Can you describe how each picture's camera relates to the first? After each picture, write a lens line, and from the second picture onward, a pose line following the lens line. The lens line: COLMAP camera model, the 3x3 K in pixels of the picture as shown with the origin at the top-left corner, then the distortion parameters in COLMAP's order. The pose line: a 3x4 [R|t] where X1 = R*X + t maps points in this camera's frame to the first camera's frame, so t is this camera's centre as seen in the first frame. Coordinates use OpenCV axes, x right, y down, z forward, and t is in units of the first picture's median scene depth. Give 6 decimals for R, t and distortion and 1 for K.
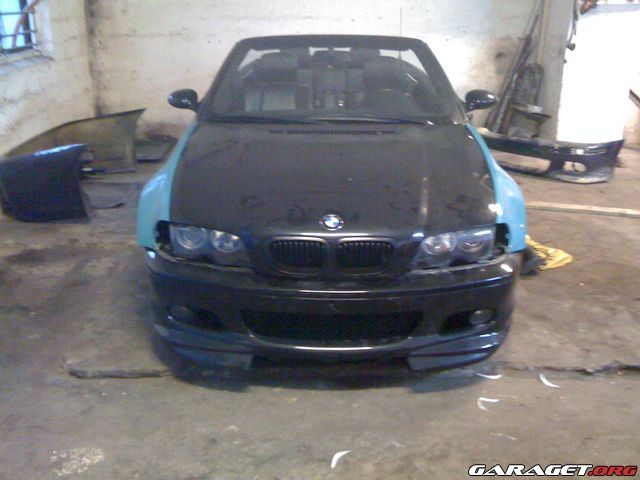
lens RADIAL K [[710.3, 0, 320.0], [0, 710.3, 240.0], [0, 0, 1]] dist [0.195775, -0.616786]
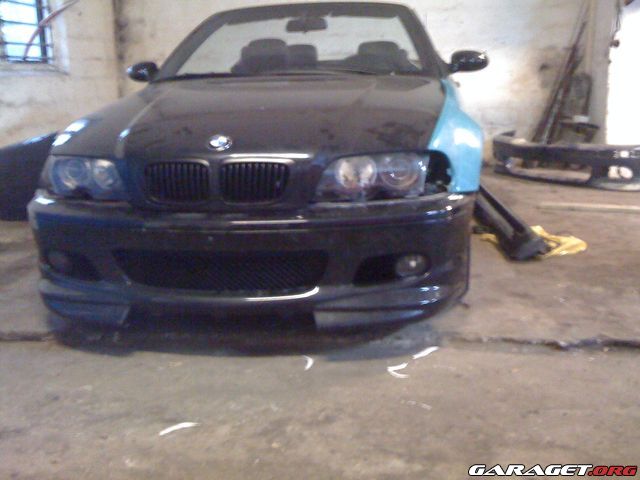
lens RADIAL K [[710.3, 0, 320.0], [0, 710.3, 240.0], [0, 0, 1]] dist [0.195775, -0.616786]
pose [[0.989895, 0.000545, -0.141799, 0.161981], [-0.016436, 0.993693, -0.110924, 0.114956], [0.140845, 0.112134, 0.983661, 0.135419]]
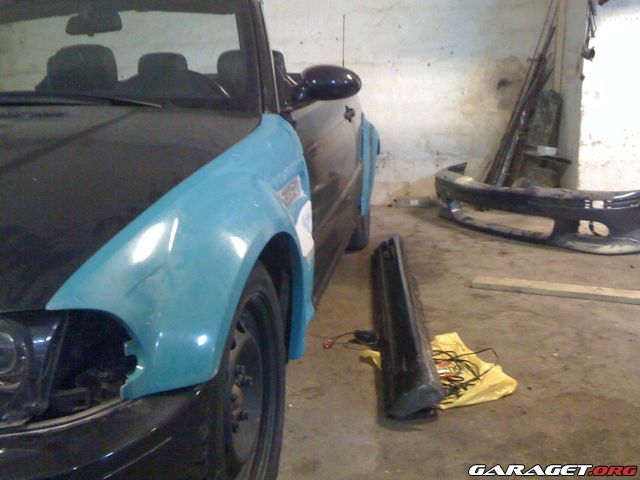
lens RADIAL K [[710.3, 0, 320.0], [0, 710.3, 240.0], [0, 0, 1]] dist [0.195775, -0.616786]
pose [[0.989953, 0.001358, -0.141394, 0.281439], [-0.018754, 0.992381, -0.121772, -0.011450], [0.140151, 0.123201, 0.982435, 0.463297]]
